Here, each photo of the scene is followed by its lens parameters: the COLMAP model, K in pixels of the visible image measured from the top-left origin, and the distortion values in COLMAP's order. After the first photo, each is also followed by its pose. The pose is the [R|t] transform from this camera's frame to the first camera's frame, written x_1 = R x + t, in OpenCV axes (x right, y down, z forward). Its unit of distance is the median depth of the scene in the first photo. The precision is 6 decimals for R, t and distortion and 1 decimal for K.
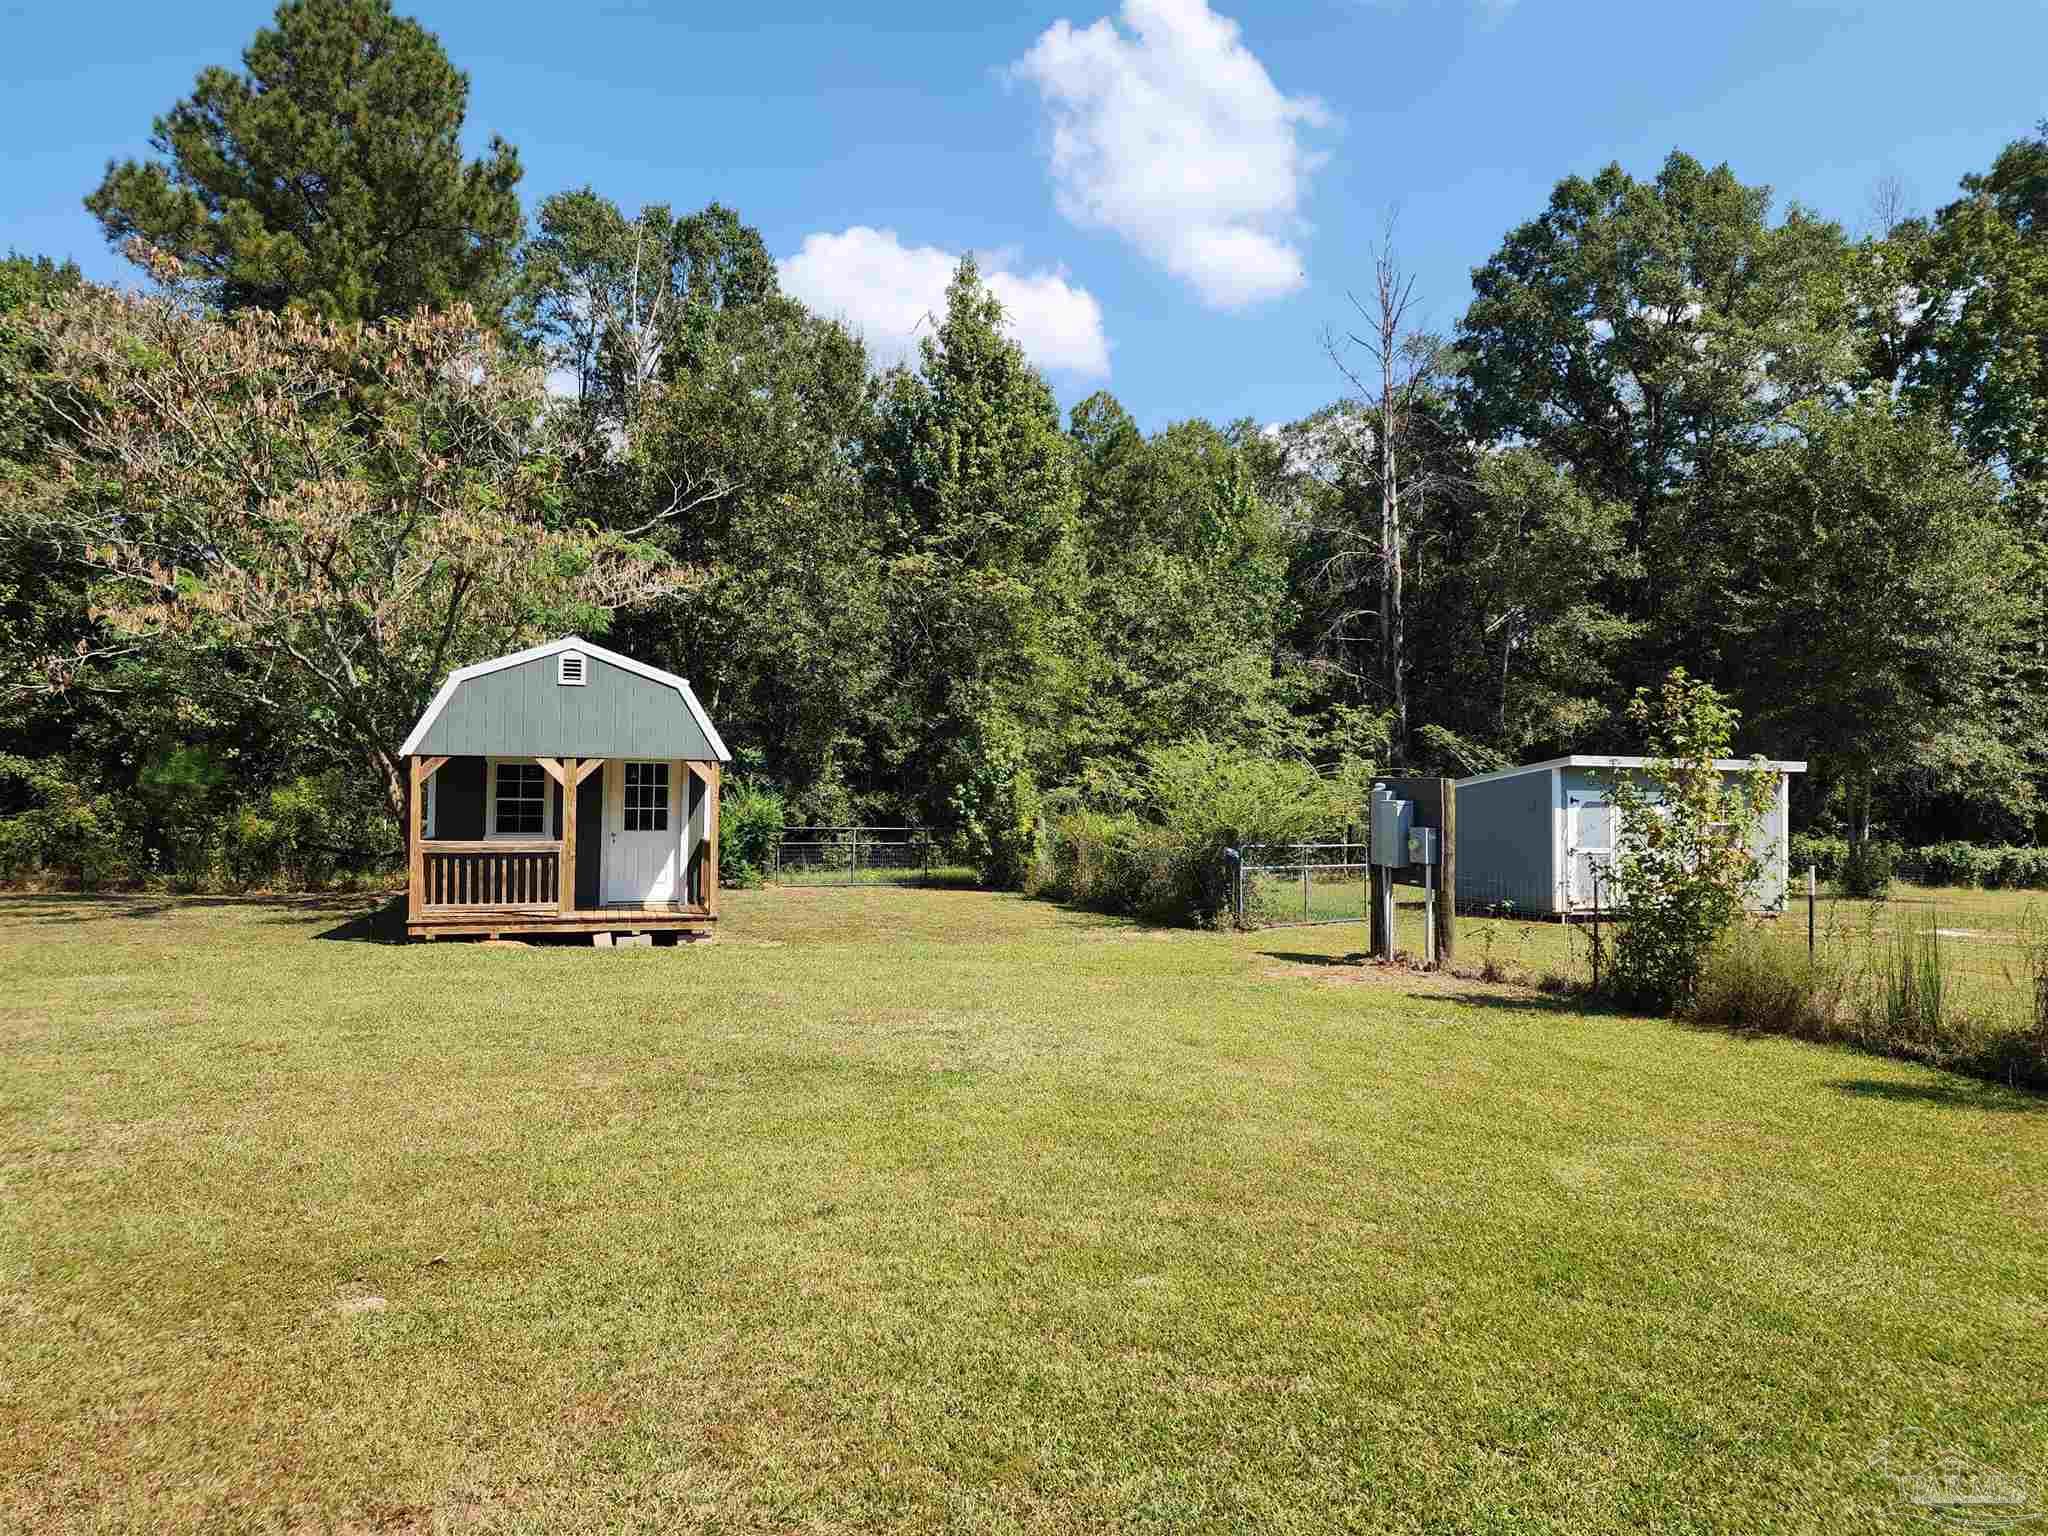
lens RADIAL K [[1358.8, 0, 1056.5], [0, 1358.8, 768.1], [0, 0, 1]] dist [0.109455, -0.179871]
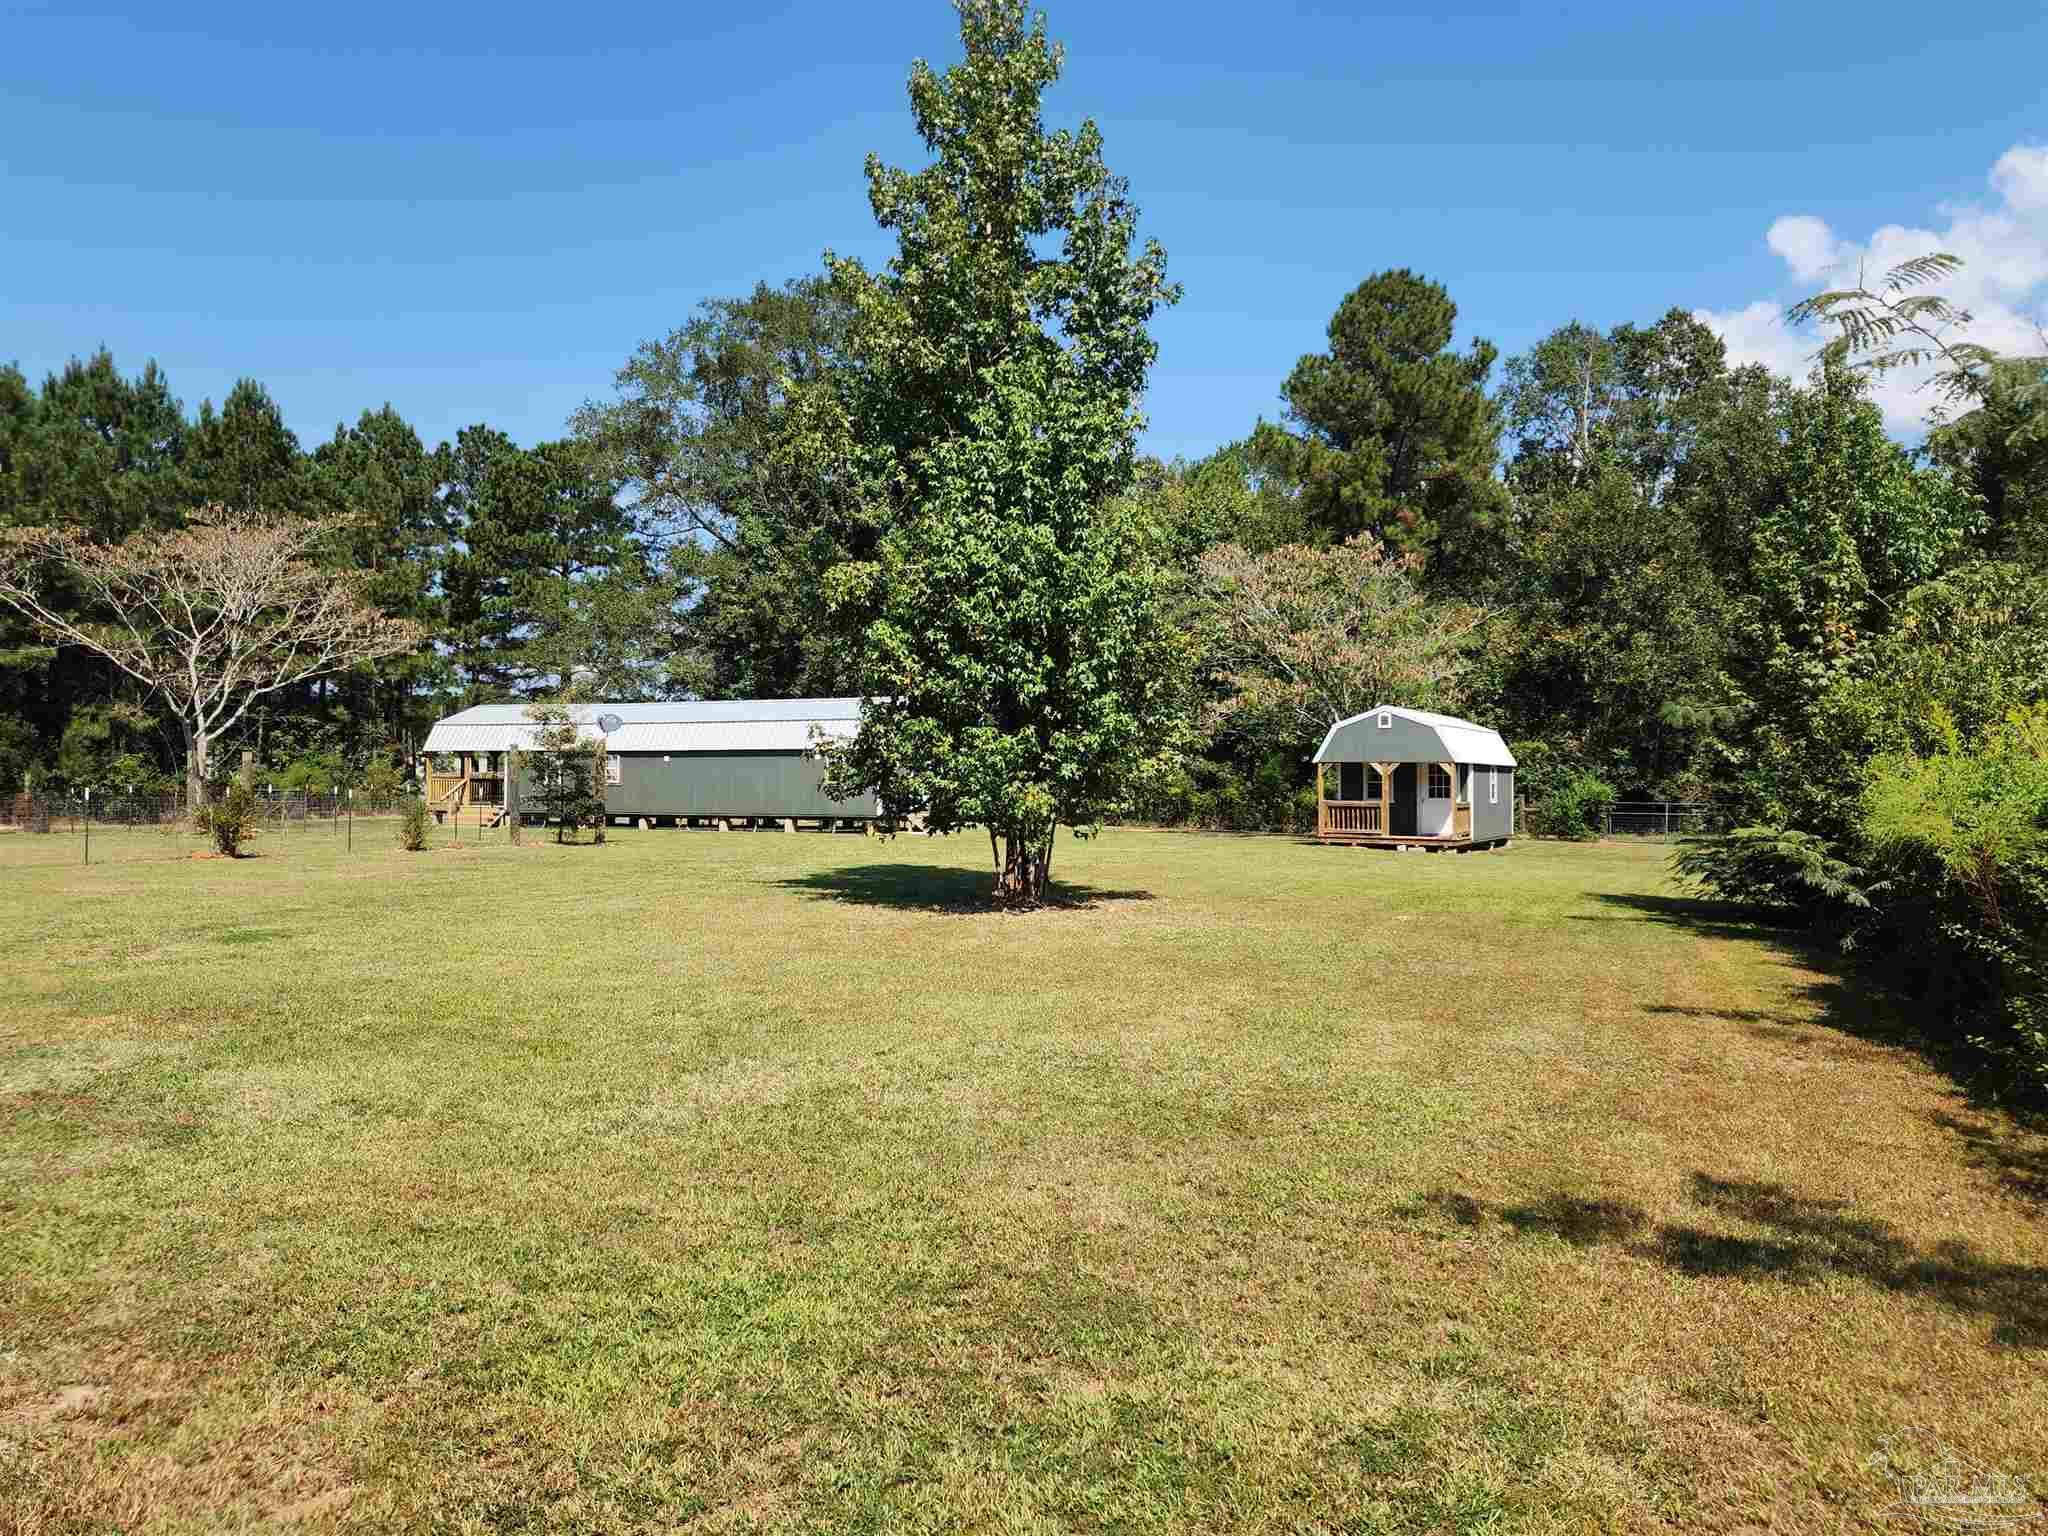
lens RADIAL K [[1389.2, 0, 1039.9], [0, 1389.2, 764.5], [0, 0, 1]] dist [0.019155, -0.030398]
pose [[0.679984, -0.011857, -0.733131, 0.622919], [0.015057, 0.999884, -0.002206, -0.005377], [0.733072, -0.009539, 0.680084, -0.621179]]
